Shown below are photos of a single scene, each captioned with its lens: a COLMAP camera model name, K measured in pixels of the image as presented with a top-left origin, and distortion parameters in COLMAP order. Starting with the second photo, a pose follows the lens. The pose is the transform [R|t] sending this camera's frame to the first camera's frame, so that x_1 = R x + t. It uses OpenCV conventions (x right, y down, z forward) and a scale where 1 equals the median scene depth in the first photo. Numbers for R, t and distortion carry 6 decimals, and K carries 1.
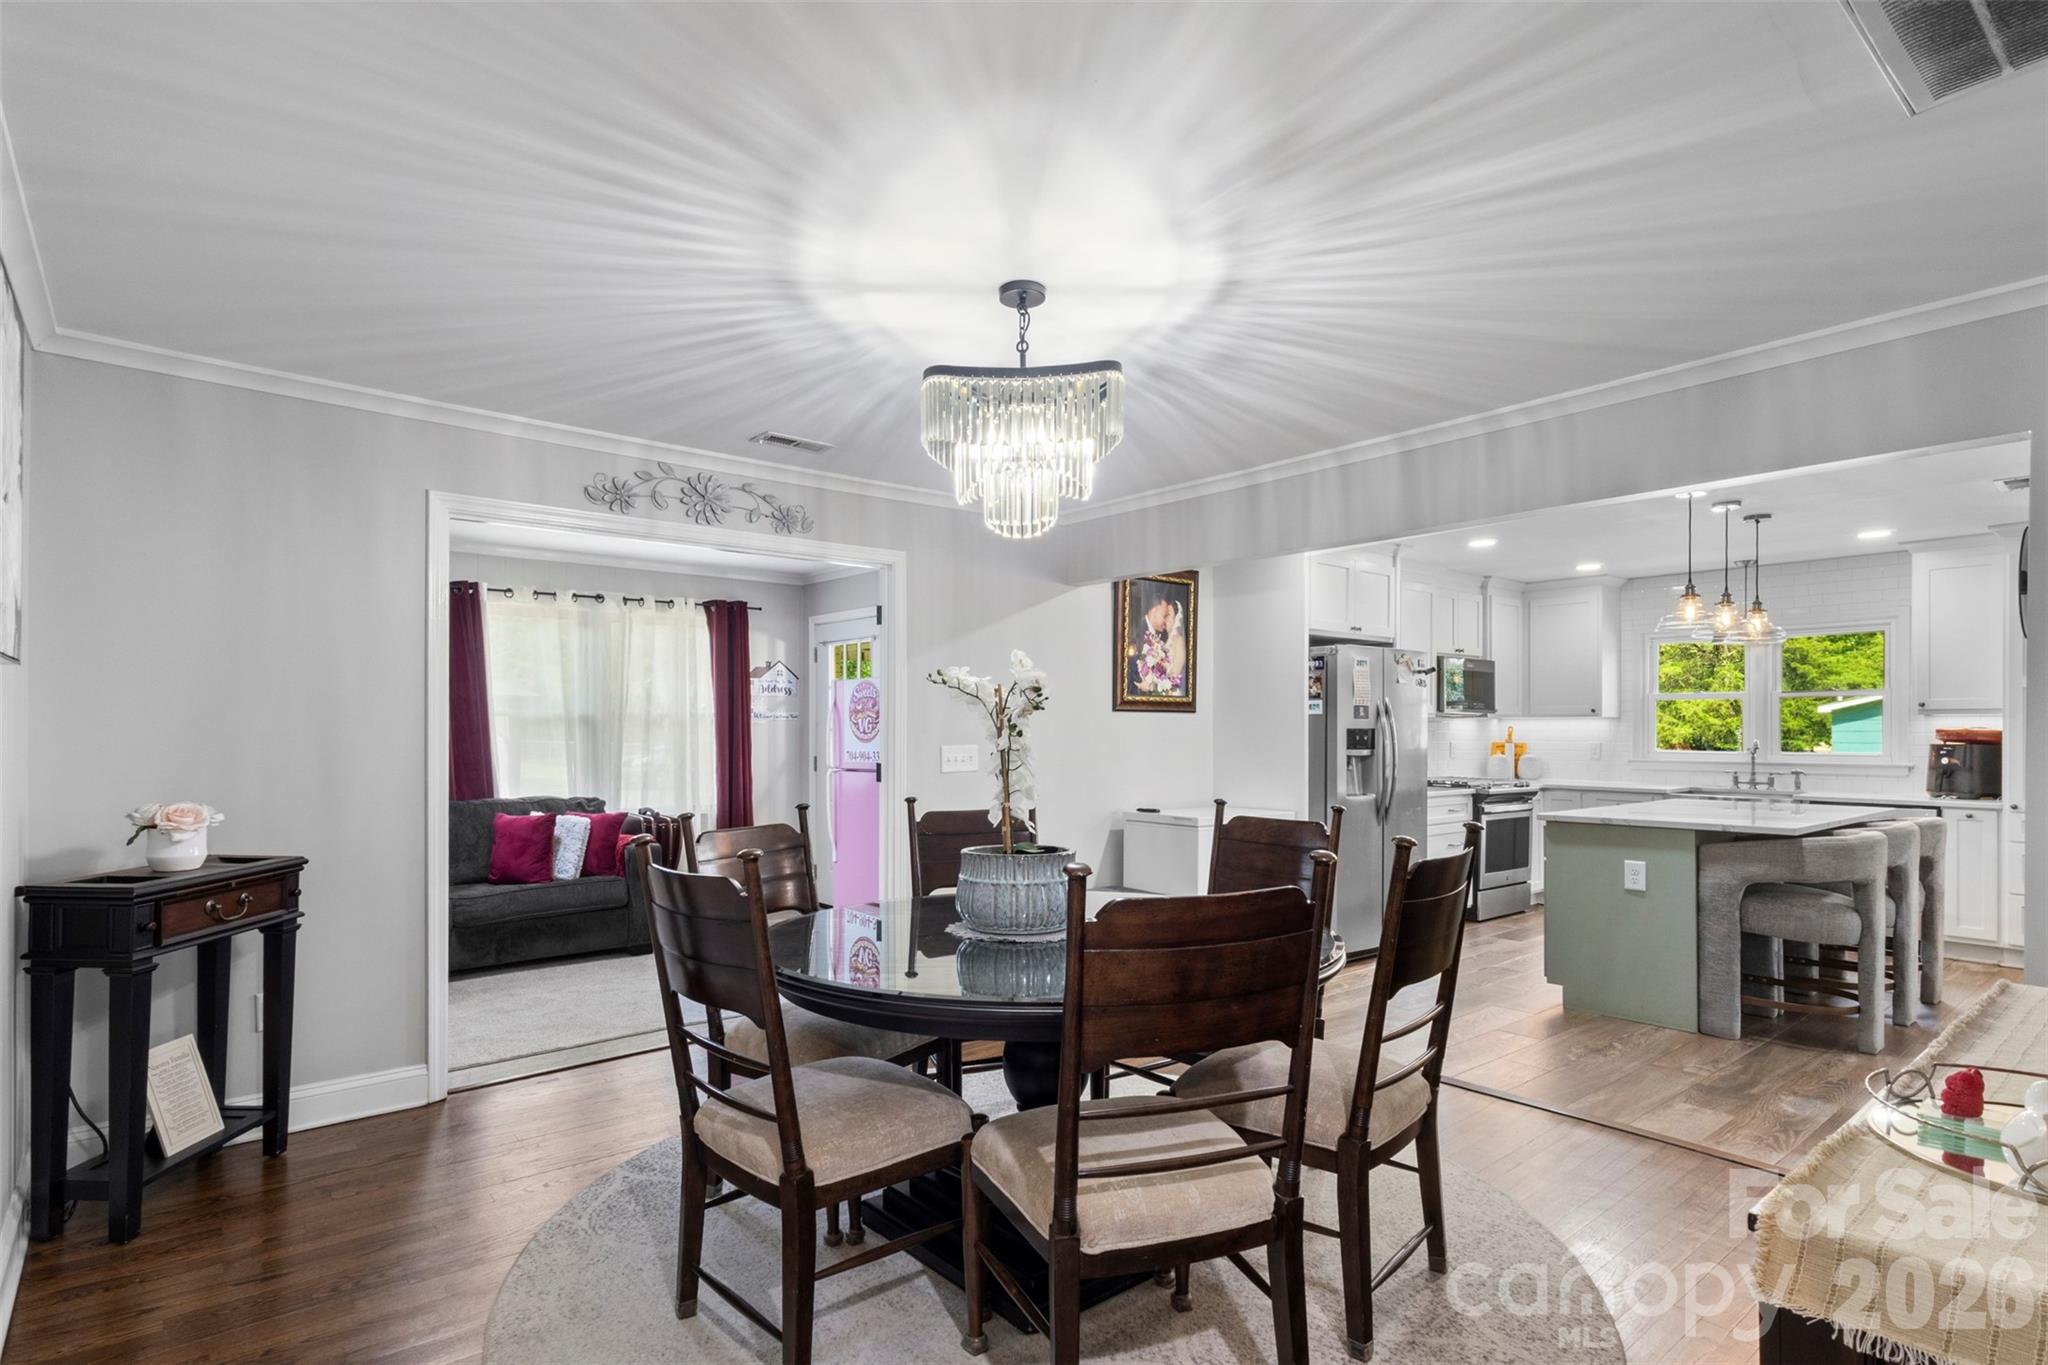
lens RADIAL K [[1044.4, 0, 1015.6], [0, 1044.4, 723.2], [0, 0, 1]] dist [0.017185, -0.004105]
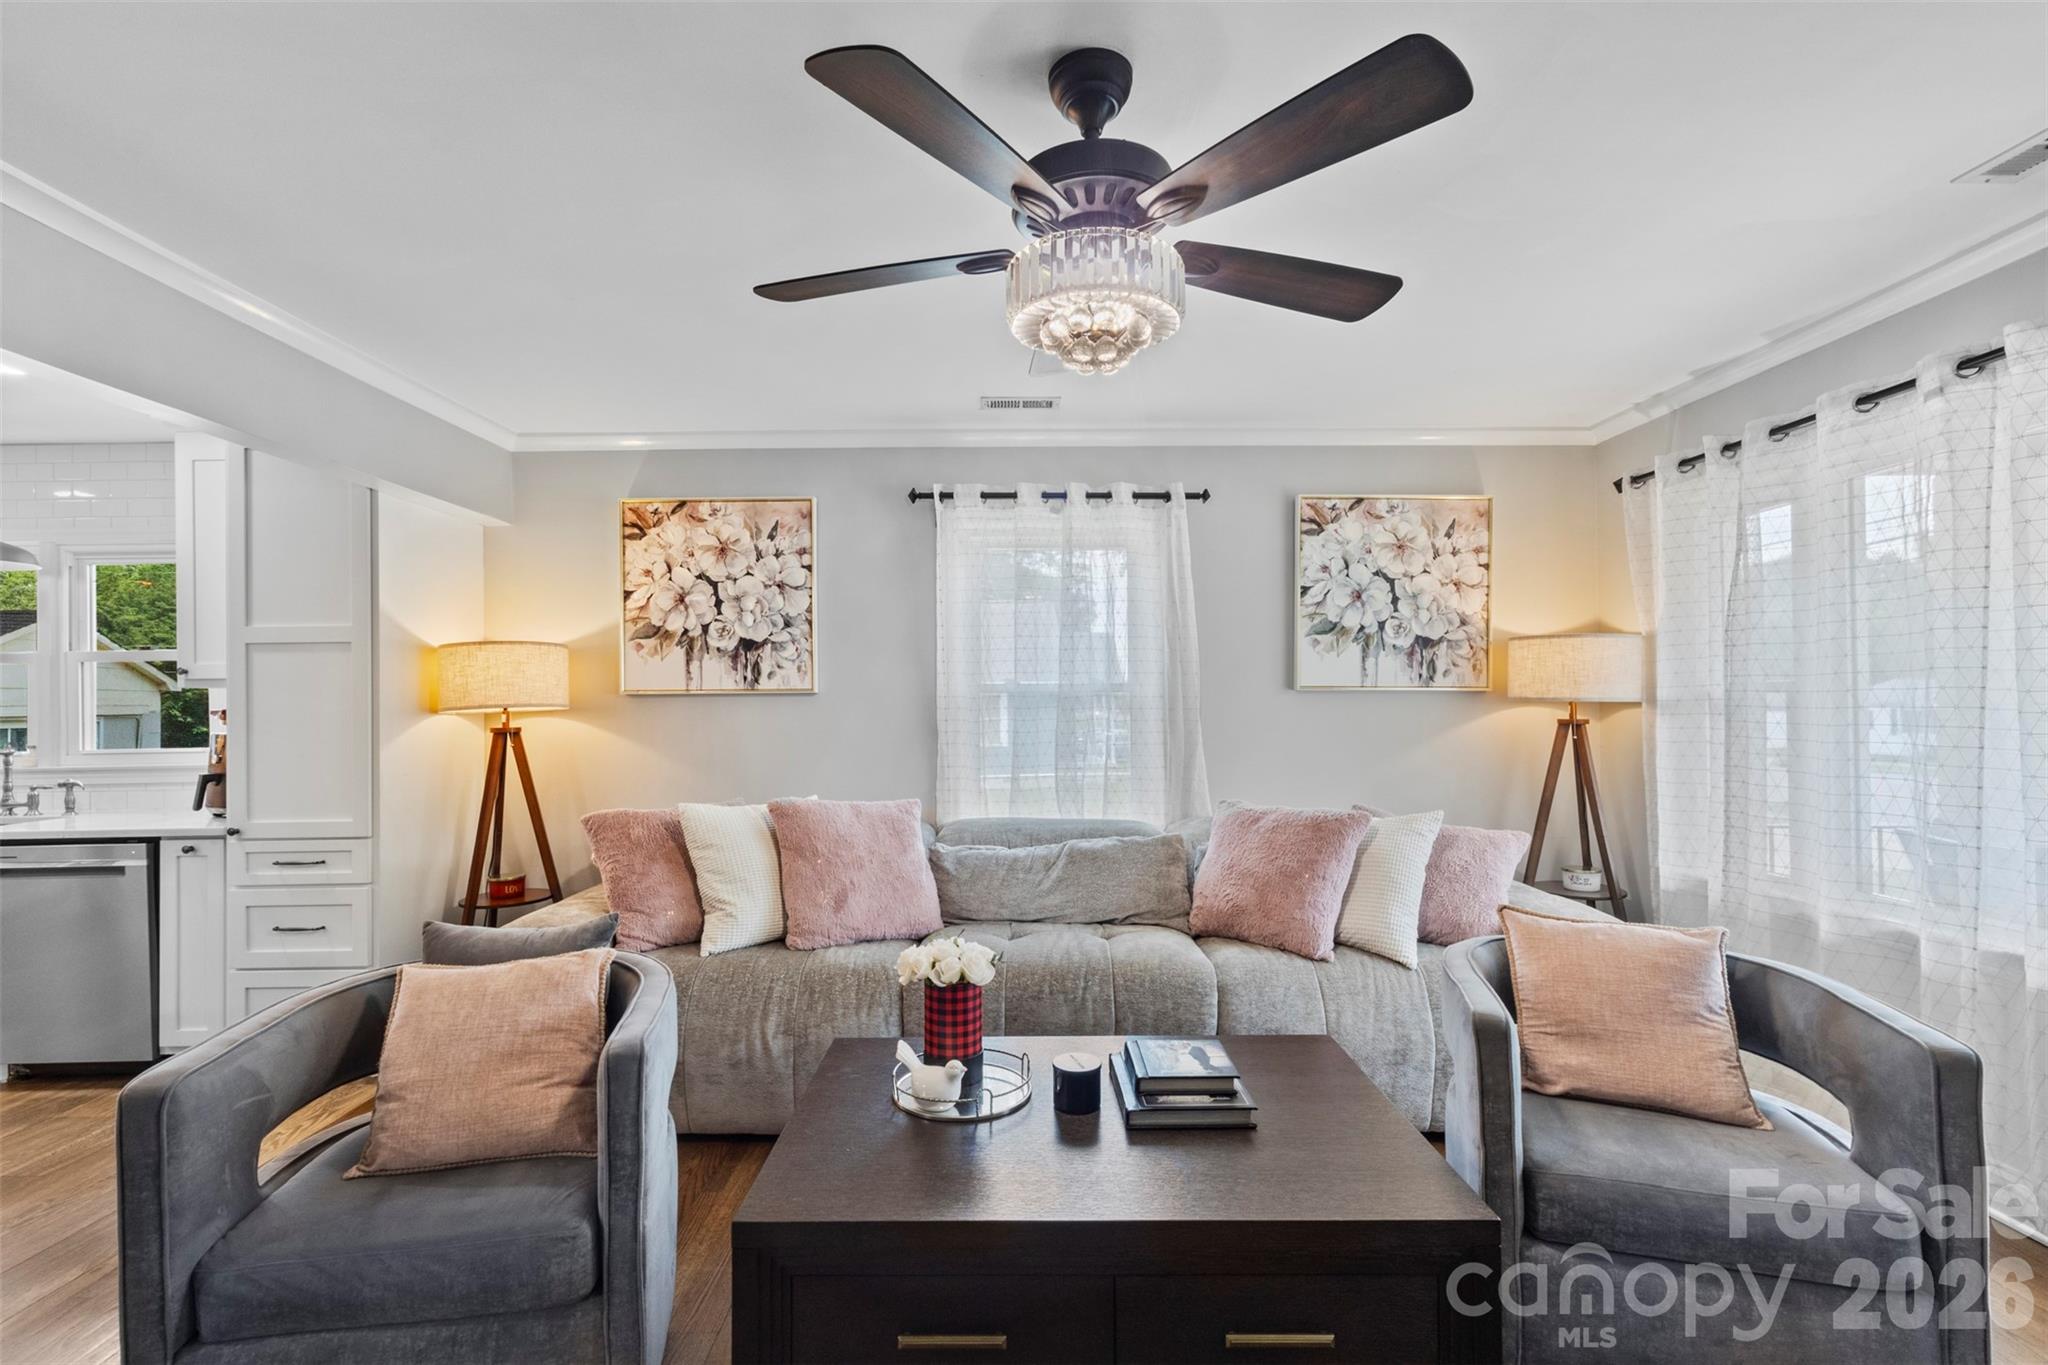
lens RADIAL K [[952.1, 0, 1020.5], [0, 952.1, 692.8], [0, 0, 1]] dist [-0.002440, 0.004697]
pose [[0.637291, 0.001468, 0.770622, 0.792519], [0.008681, 0.999921, -0.009084, 0.004724], [-0.770574, 0.012479, 0.637228, 0.264893]]
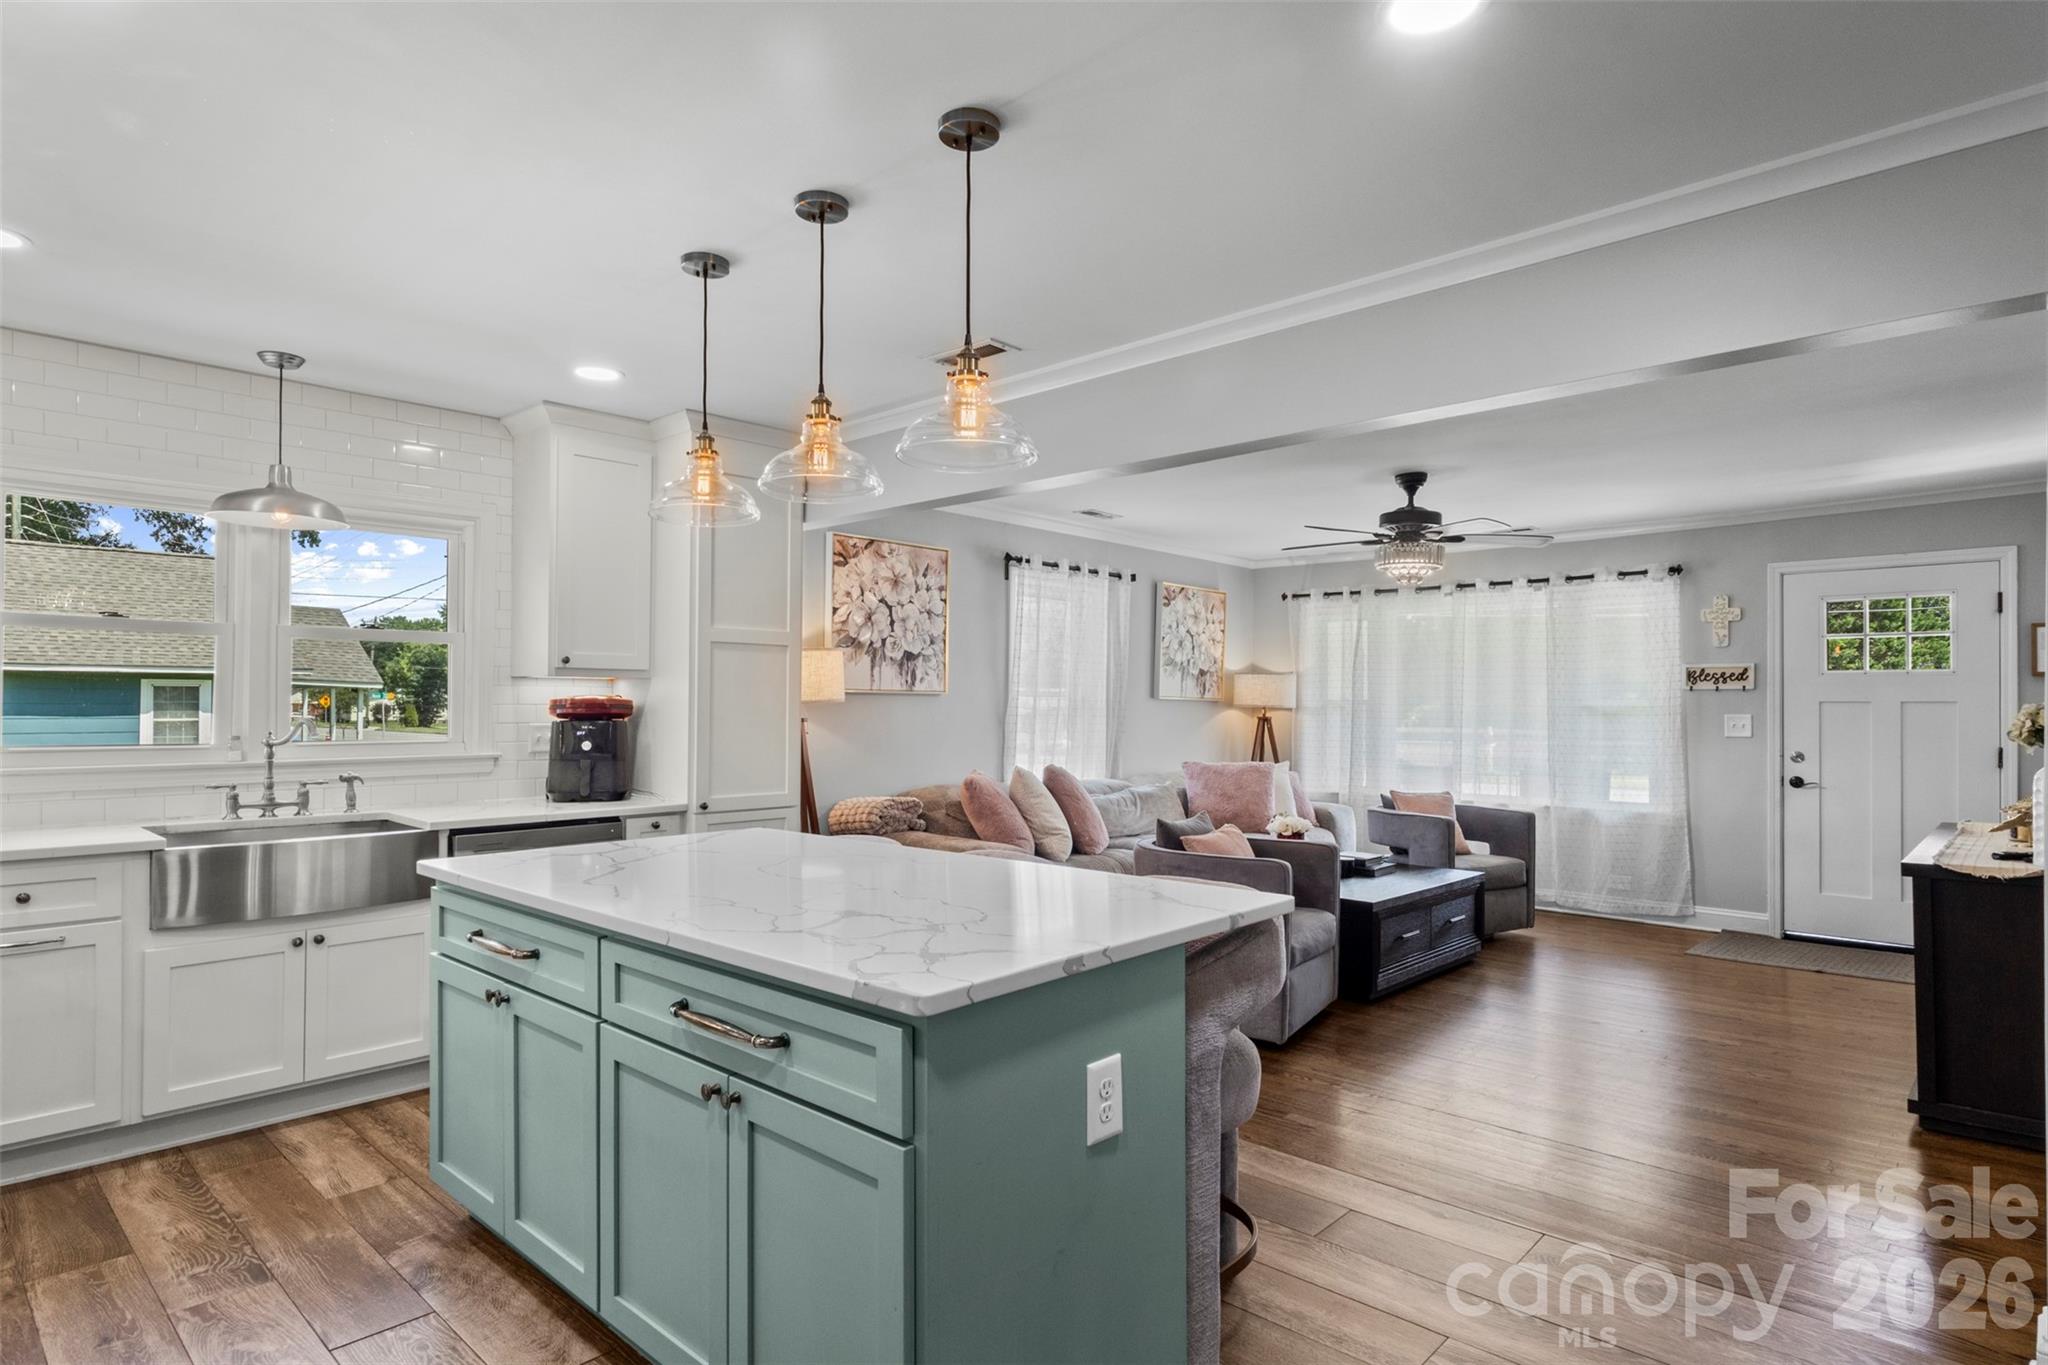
lens RADIAL K [[1096.3, 0, 1014.1], [0, 1096.3, 685.1], [0, 0, 1]] dist [-0.002034, 0.001156]
pose [[-0.113187, 0.016718, 0.993433, 0.170266], [-0.009211, 0.999798, -0.017875, 0.007121], [-0.993531, -0.011173, -0.113011, 0.861199]]
